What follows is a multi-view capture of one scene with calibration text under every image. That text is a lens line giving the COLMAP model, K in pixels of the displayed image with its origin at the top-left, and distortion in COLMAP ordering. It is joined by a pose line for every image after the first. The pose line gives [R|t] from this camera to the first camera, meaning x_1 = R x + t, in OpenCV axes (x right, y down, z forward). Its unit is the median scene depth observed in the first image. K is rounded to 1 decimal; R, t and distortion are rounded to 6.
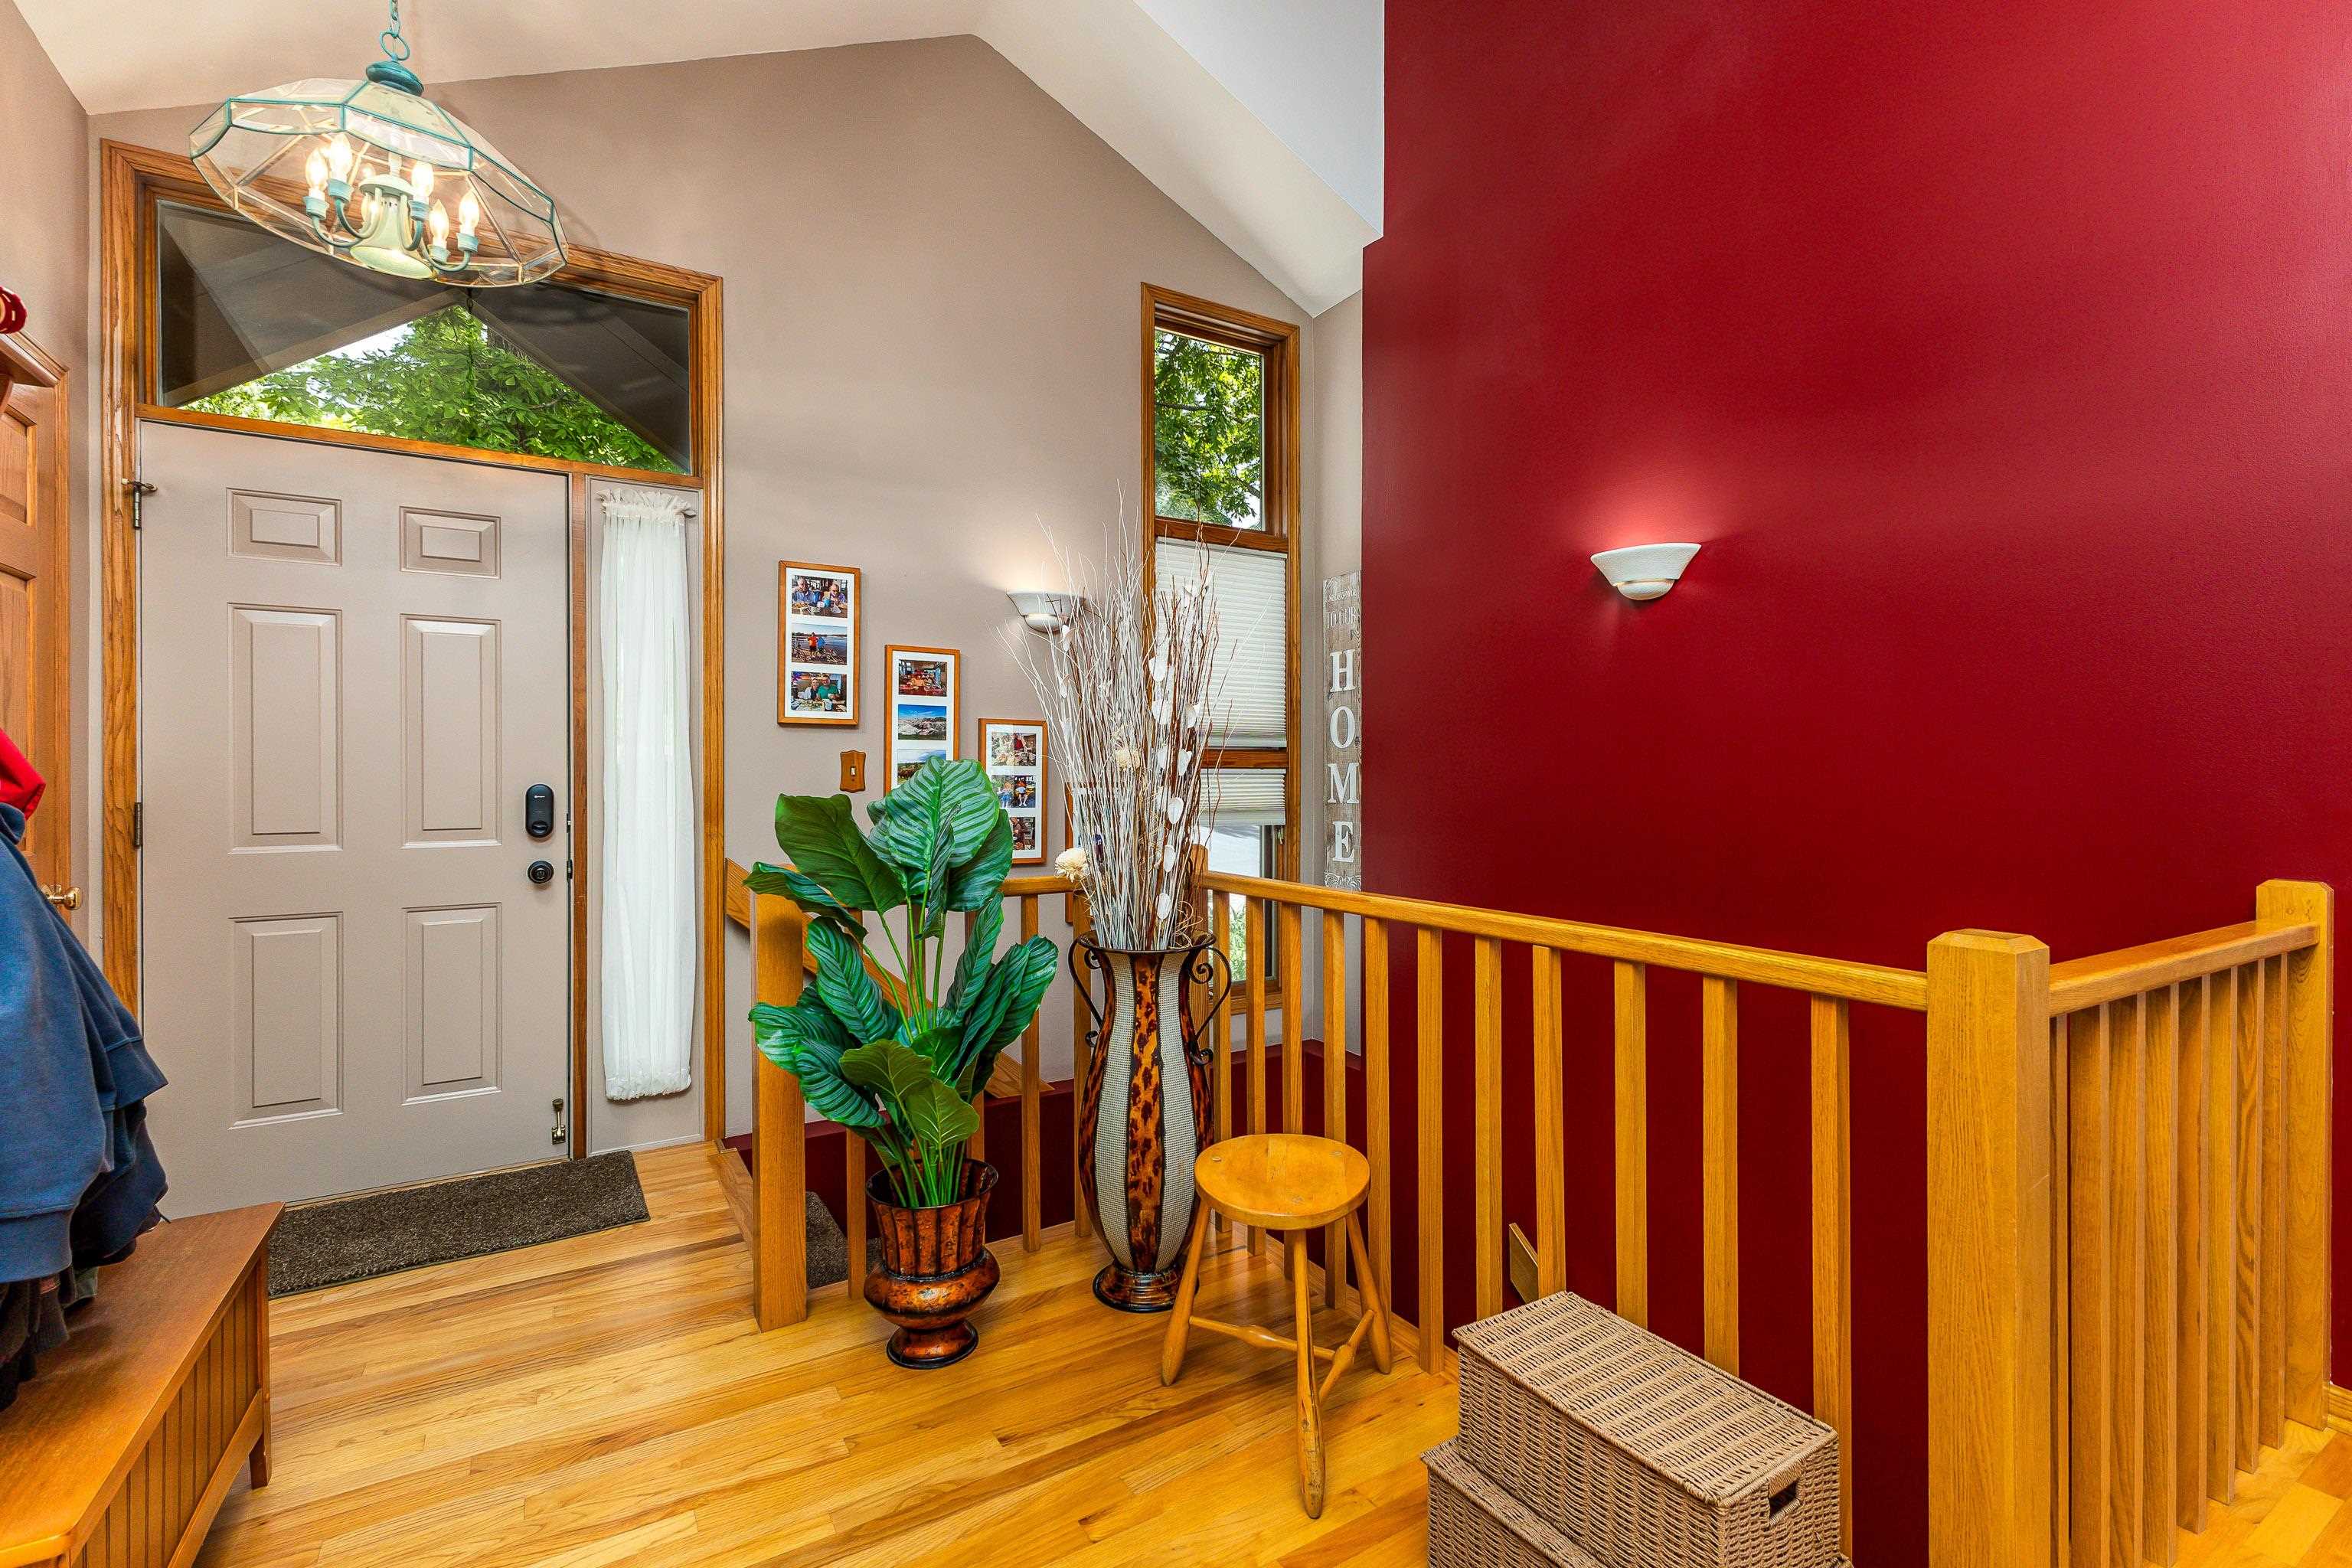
lens RADIAL K [[1038.6, 0, 1167.9], [0, 1038.6, 783.7], [0, 0, 1]] dist [0.020604, 0.000307]
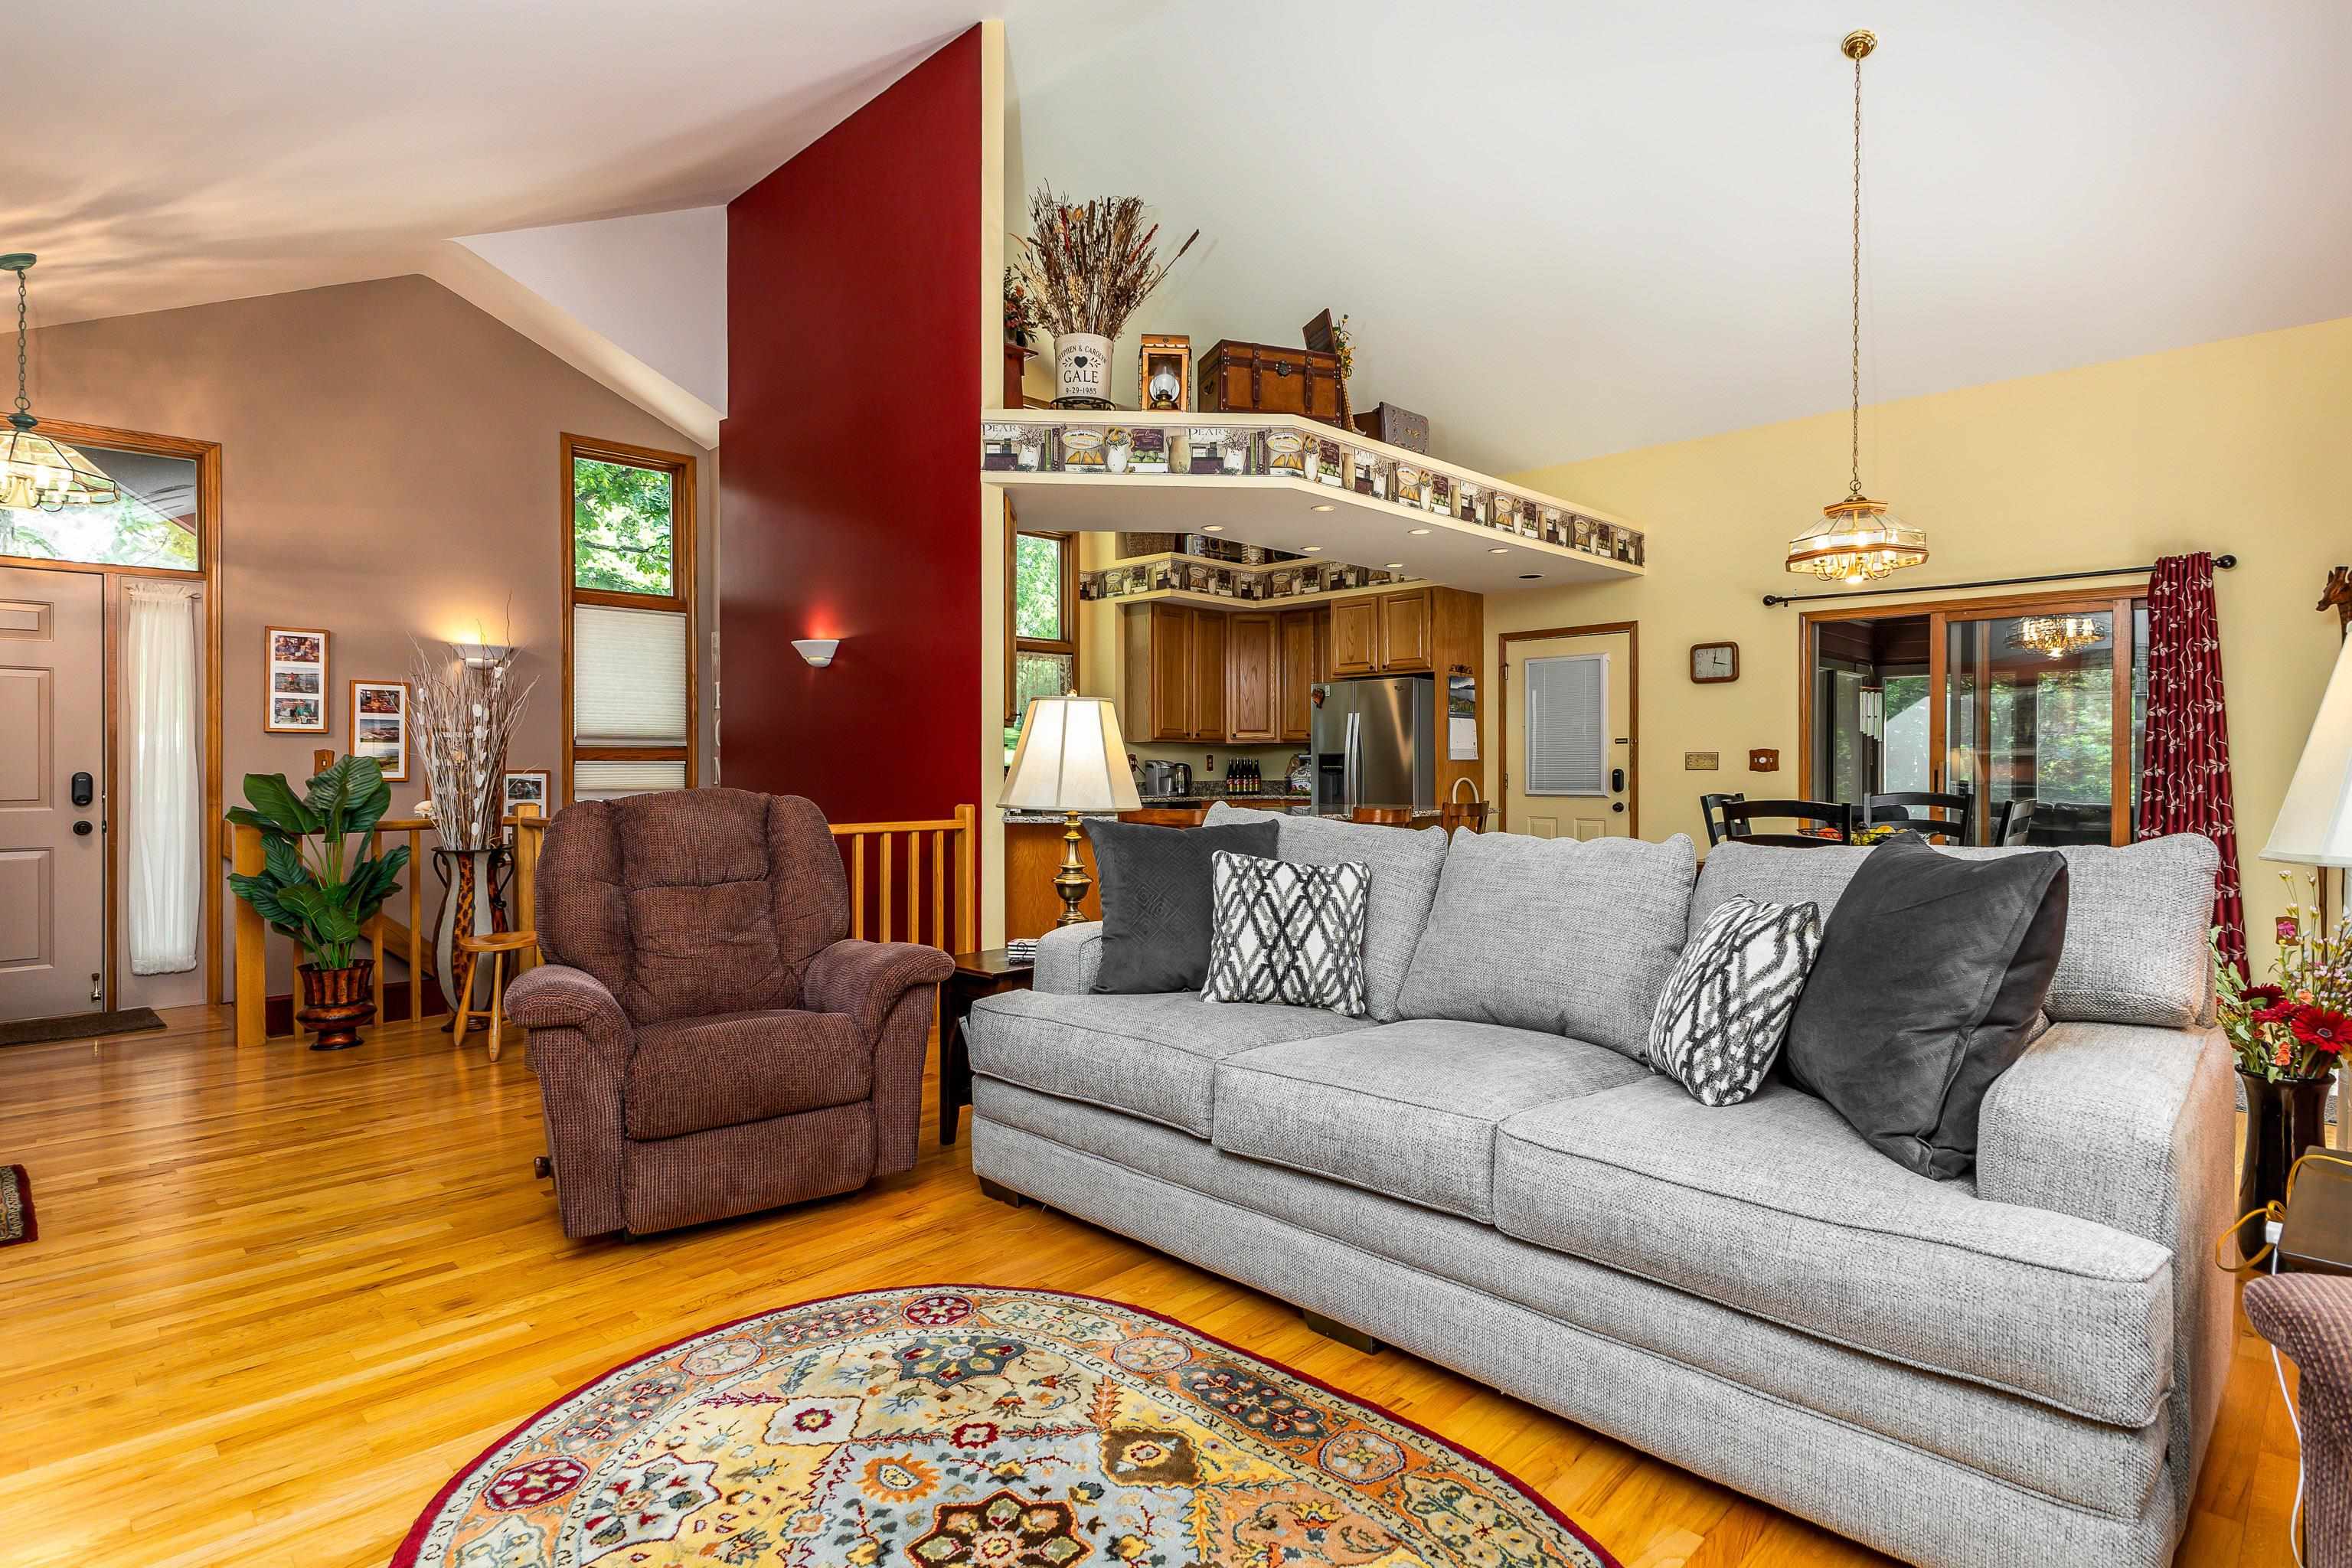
lens RADIAL K [[1199.1, 0, 1189.3], [0, 1199.1, 765.9], [0, 0, 1]] dist [0.022941, -0.003350]
pose [[0.968907, -0.004870, 0.247377, 0.560964], [0.007795, 0.999911, -0.010847, 0.024162], [-0.247302, 0.012438, 0.968859, -1.190567]]
